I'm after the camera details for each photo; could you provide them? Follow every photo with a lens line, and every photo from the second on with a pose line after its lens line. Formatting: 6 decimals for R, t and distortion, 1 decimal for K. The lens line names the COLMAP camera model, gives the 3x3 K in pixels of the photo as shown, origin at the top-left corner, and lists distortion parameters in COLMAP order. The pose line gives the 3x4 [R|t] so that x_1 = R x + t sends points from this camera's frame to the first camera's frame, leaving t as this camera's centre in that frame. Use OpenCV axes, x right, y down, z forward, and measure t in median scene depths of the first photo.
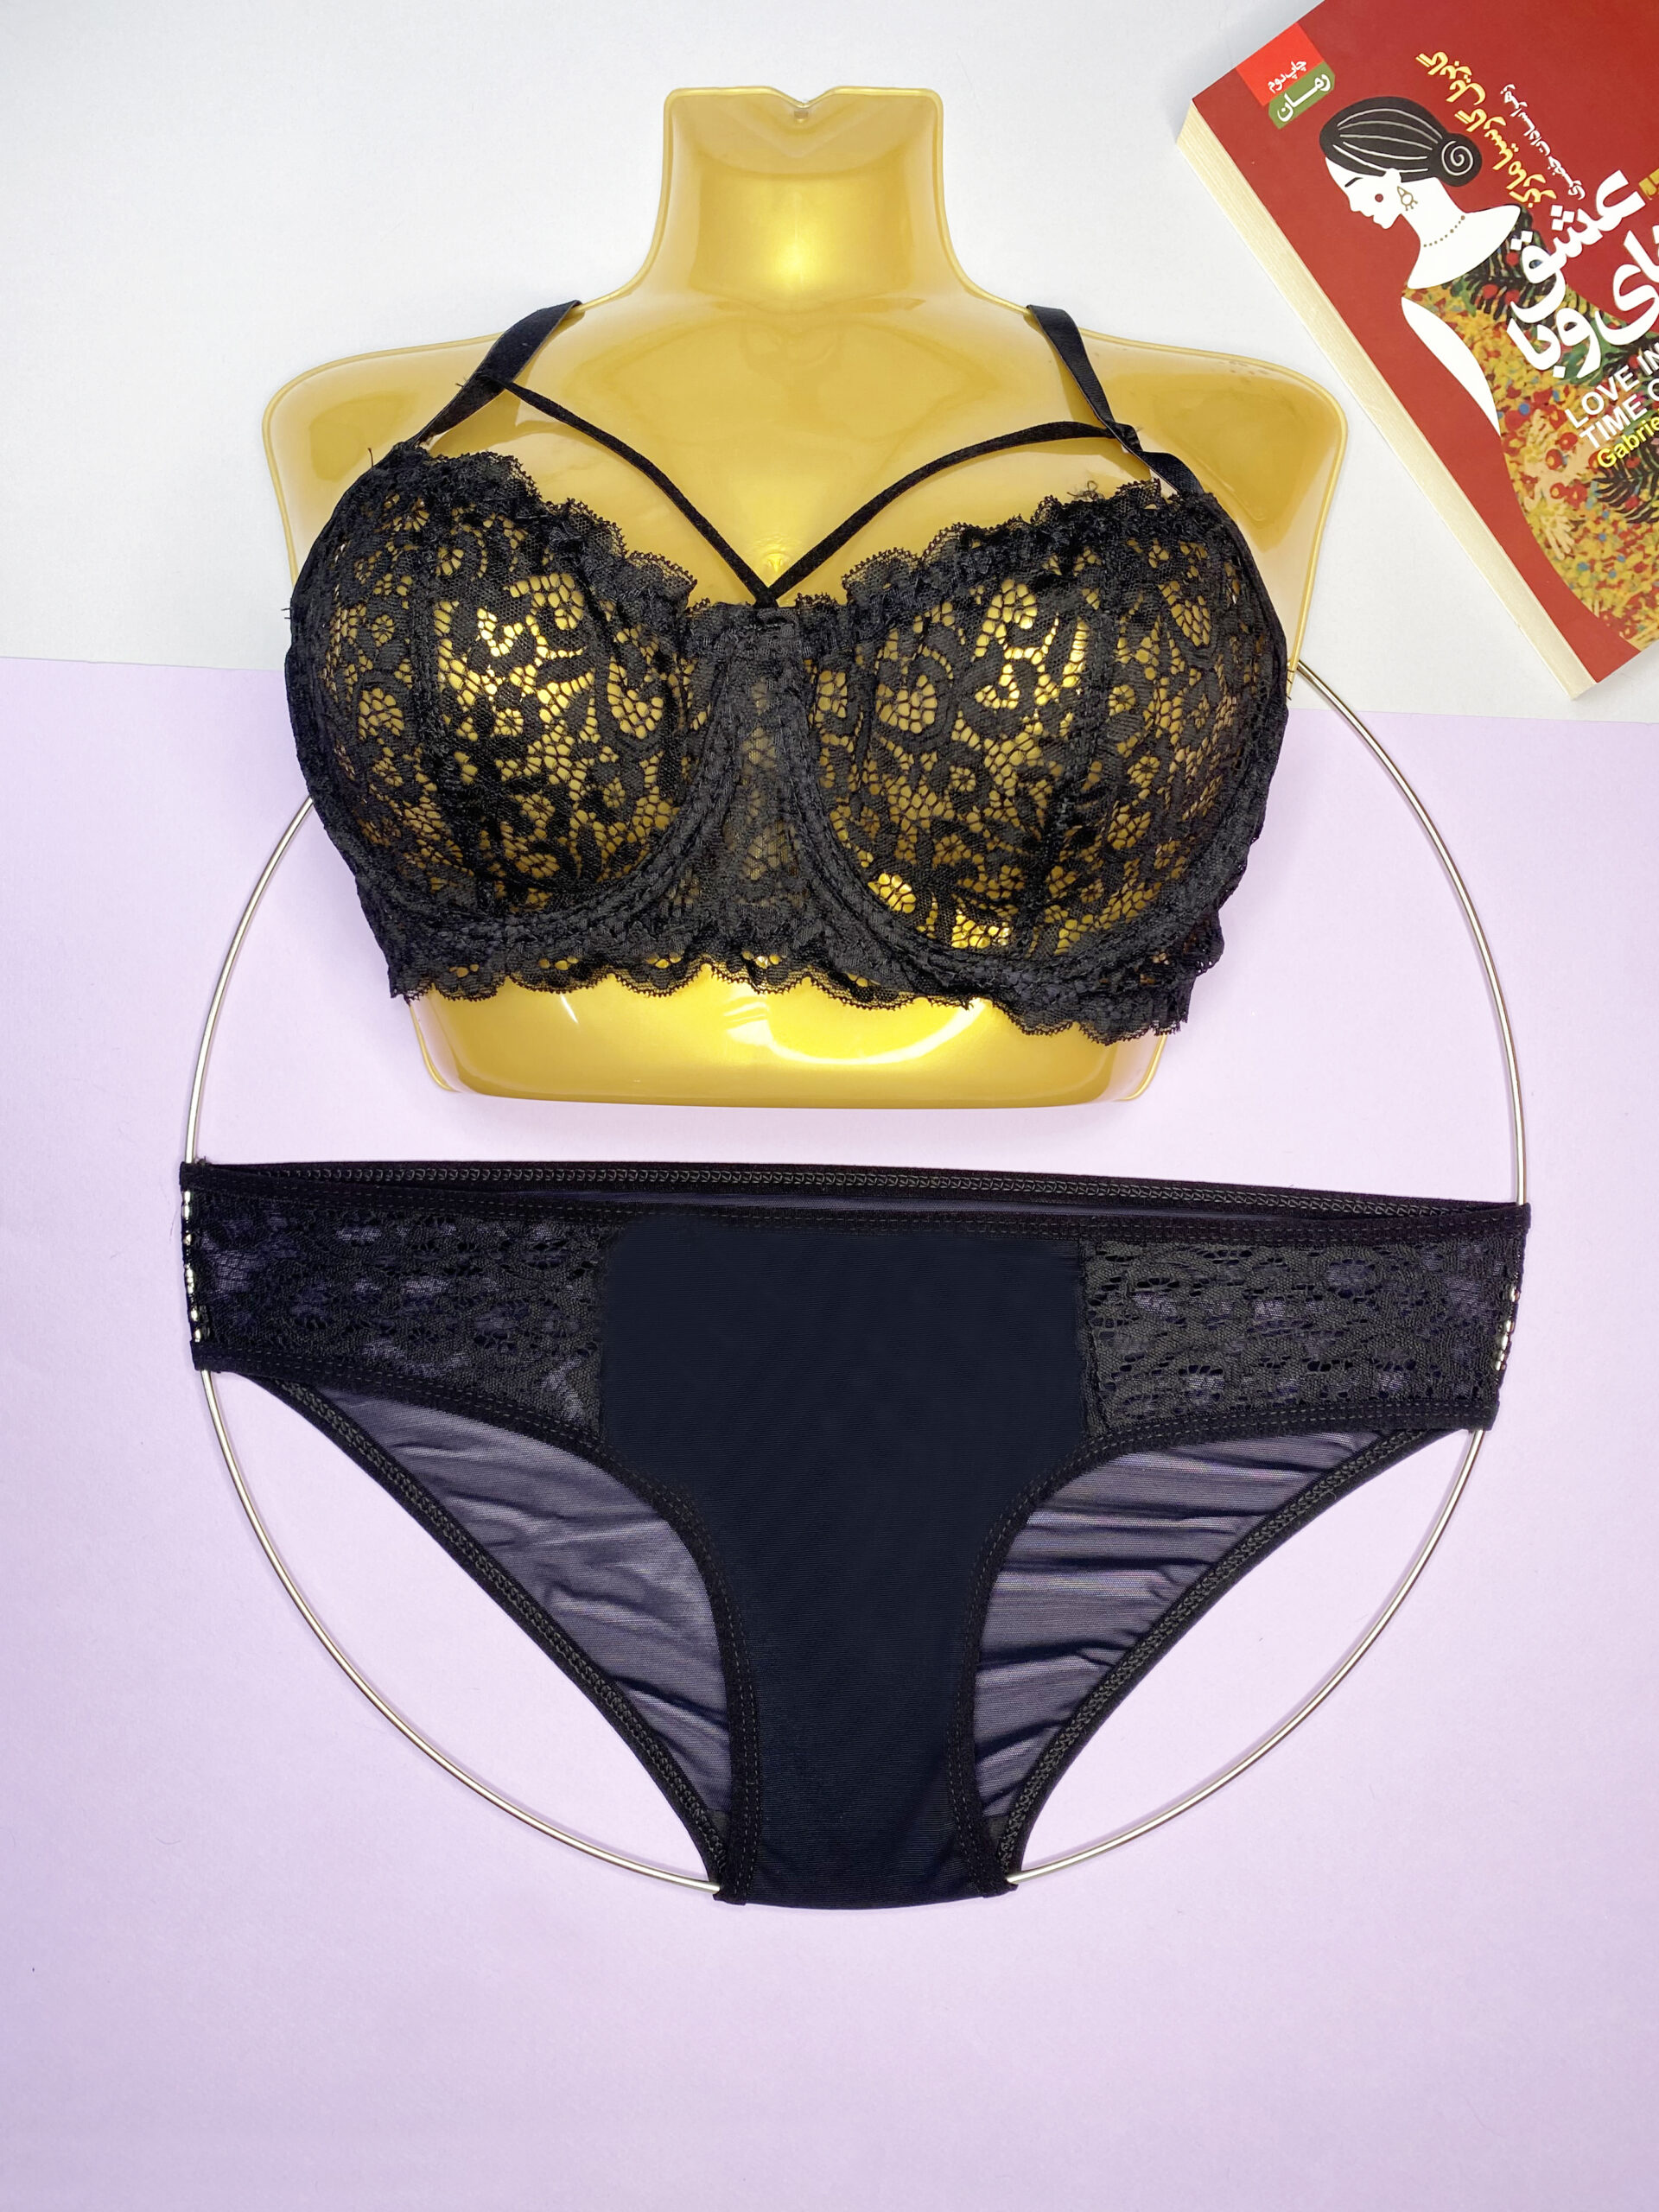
lens RADIAL K [[1679.0, 0, 843.9], [0, 1679.0, 1116.1], [0, 0, 1]] dist [0.015211, -0.020022]
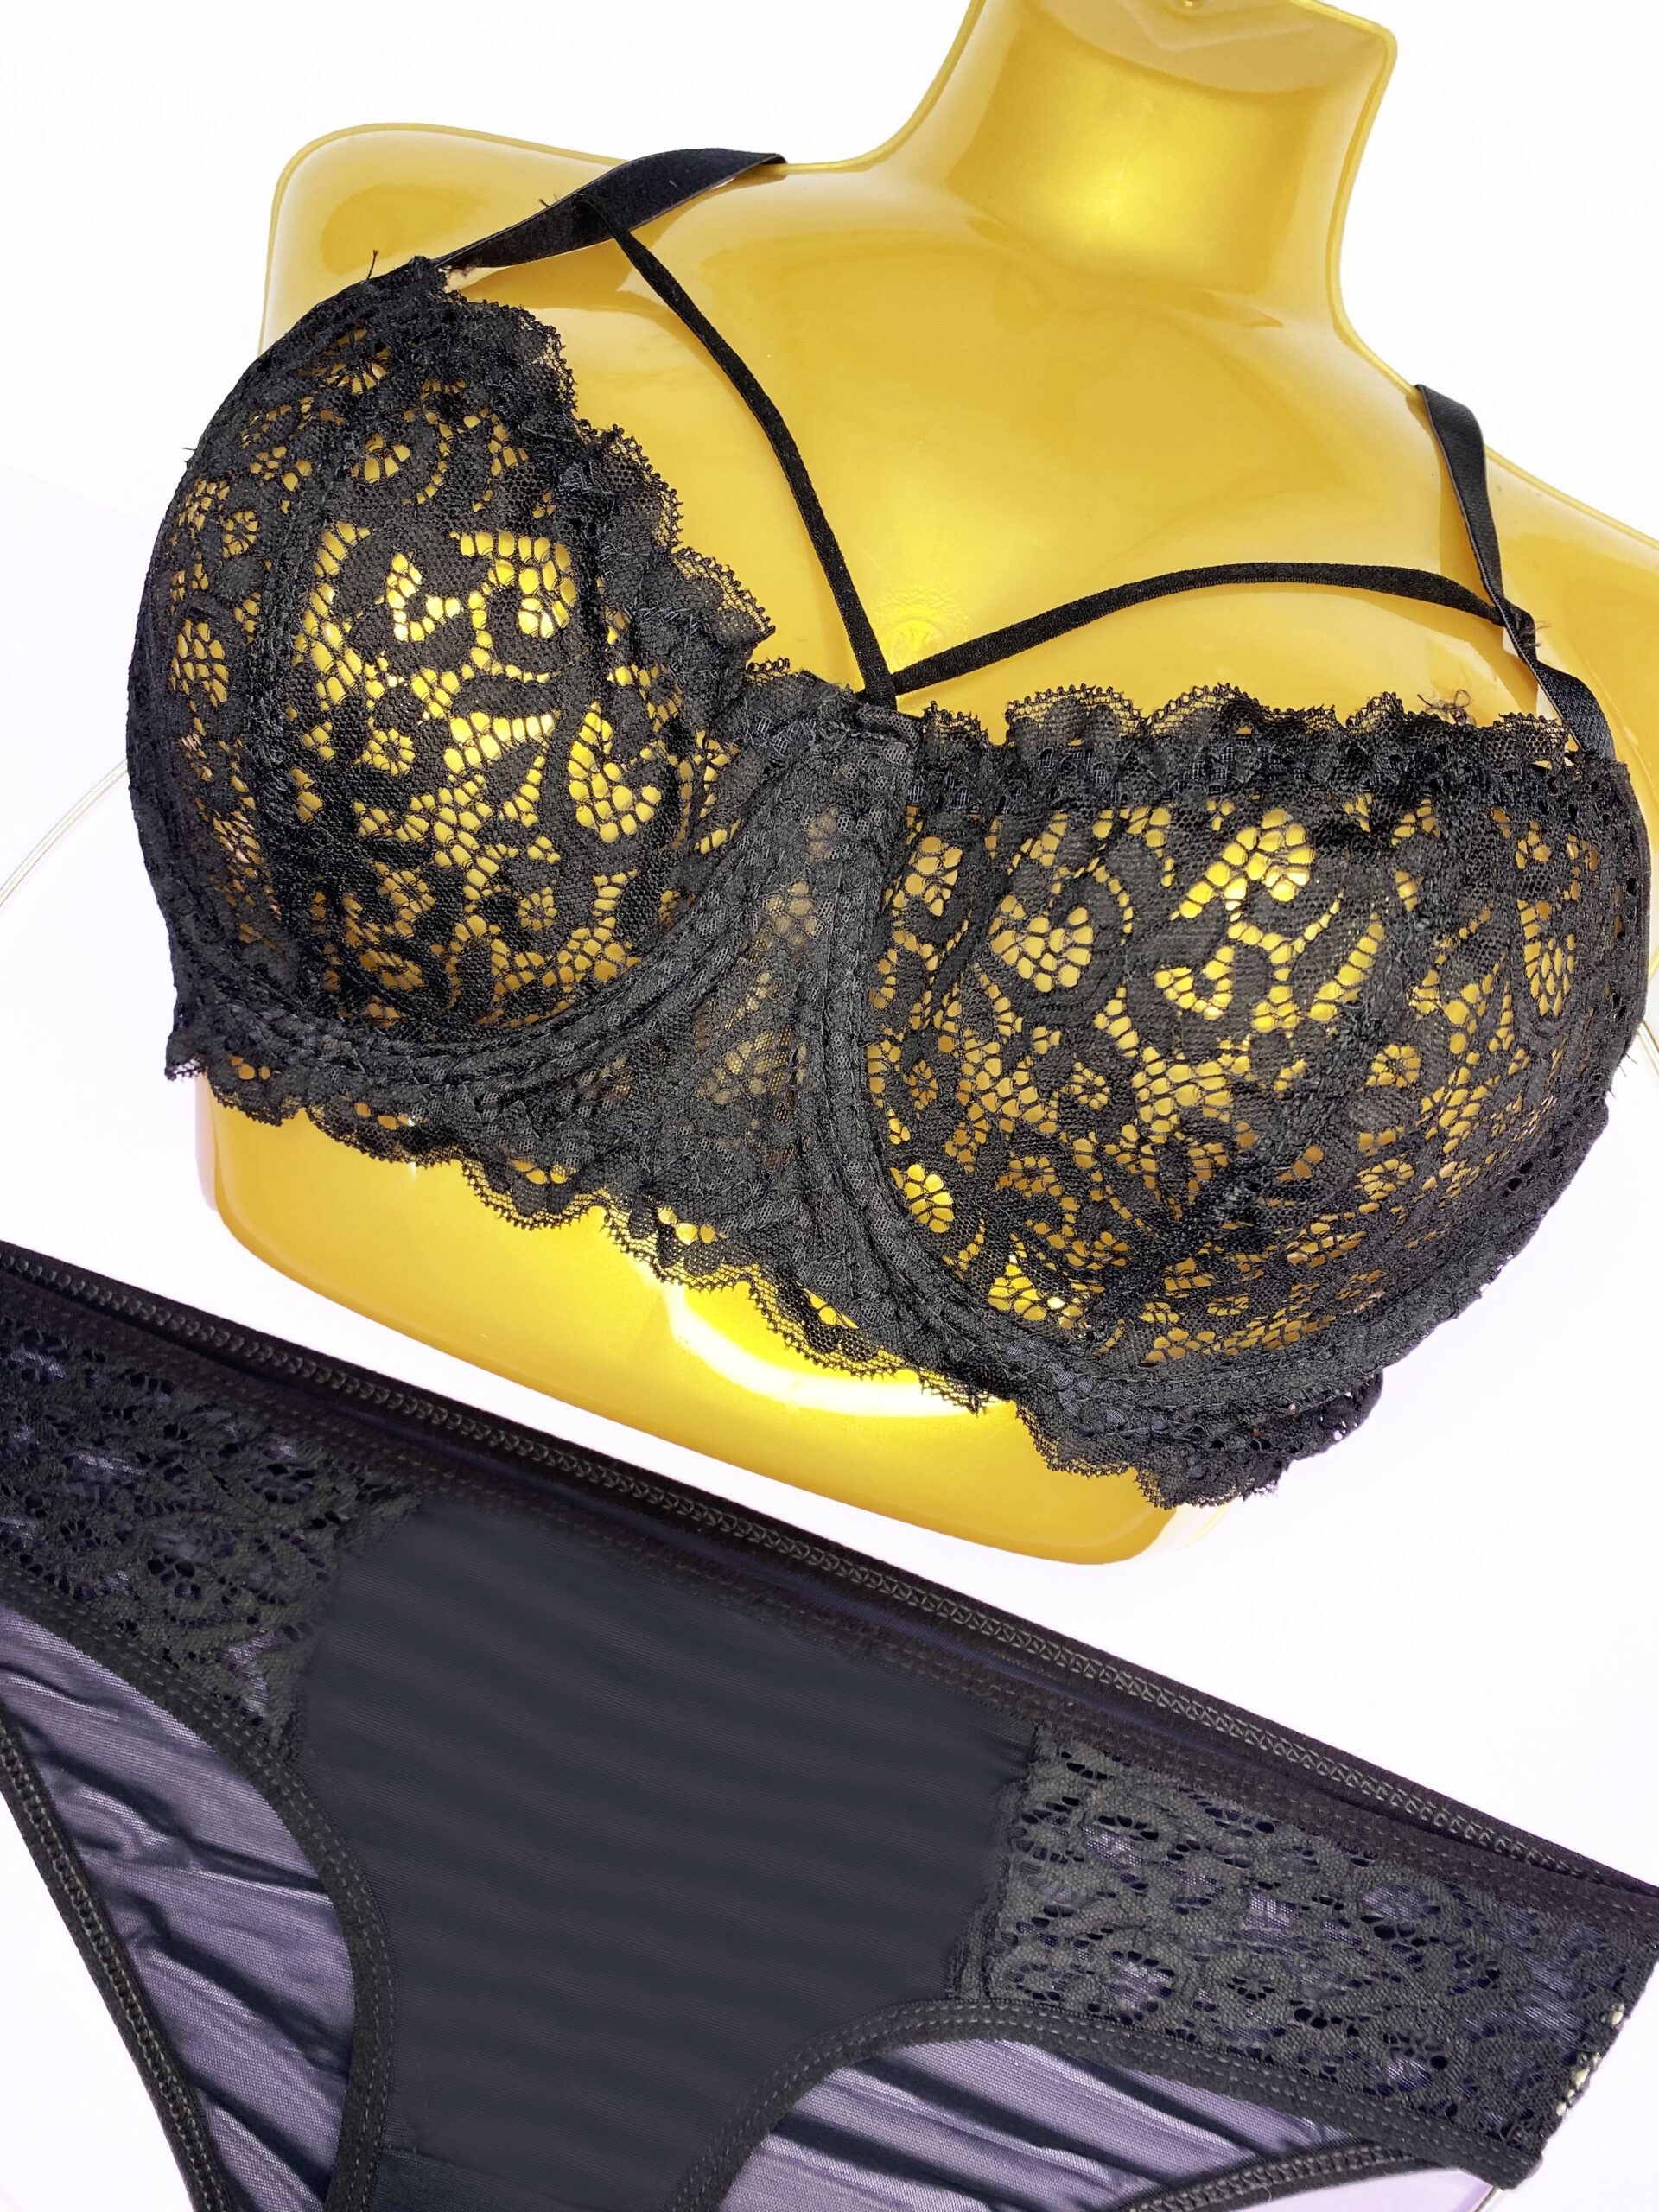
lens RADIAL K [[1679.0, 0, 861.8], [0, 1679.0, 1081.0], [0, 0, 1]] dist [0.015211, -0.020022]
pose [[0.943312, 0.331717, -0.011278, 0.000830], [-0.331855, 0.943226, -0.014028, -0.165315], [0.005985, 0.016975, 0.999838, 0.400047]]
